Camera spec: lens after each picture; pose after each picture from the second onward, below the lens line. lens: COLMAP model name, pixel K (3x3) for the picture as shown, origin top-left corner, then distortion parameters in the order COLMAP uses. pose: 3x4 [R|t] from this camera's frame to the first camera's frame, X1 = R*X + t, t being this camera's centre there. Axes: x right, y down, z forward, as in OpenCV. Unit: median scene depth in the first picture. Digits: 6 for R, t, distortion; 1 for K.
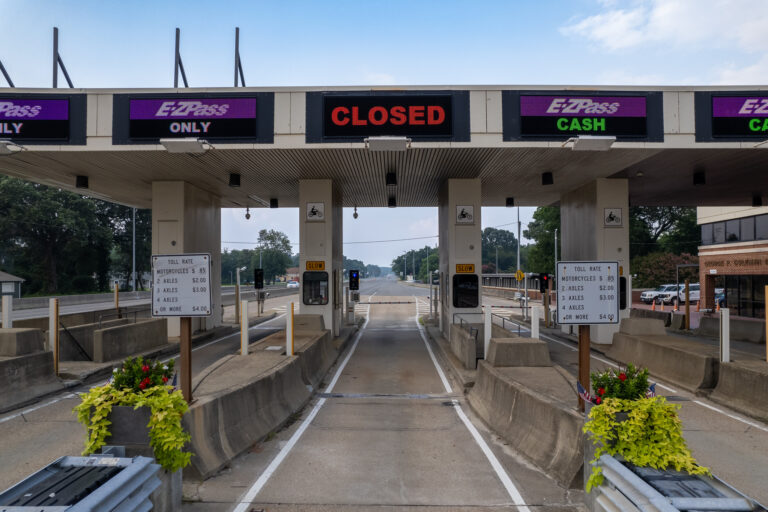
lens RADIAL K [[516.5, 0, 389.8], [0, 516.5, 259.9], [0, 0, 1]] dist [-0.093015, 0.090223]
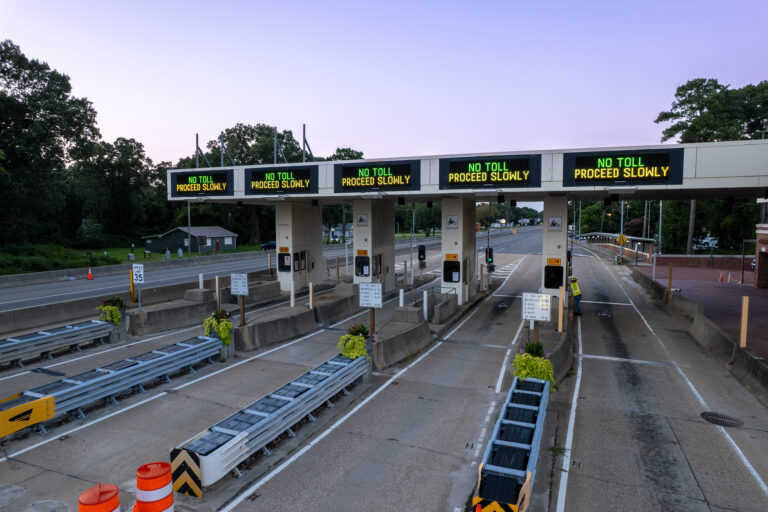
lens RADIAL K [[516.5, 0, 389.8], [0, 516.5, 259.9], [0, 0, 1]] dist [-0.093015, 0.090223]
pose [[0.934179, 0.030345, -0.355512, 0.675300], [0.009868, 0.993799, 0.110756, -0.190983], [0.356668, -0.106975, 0.928086, -0.647409]]
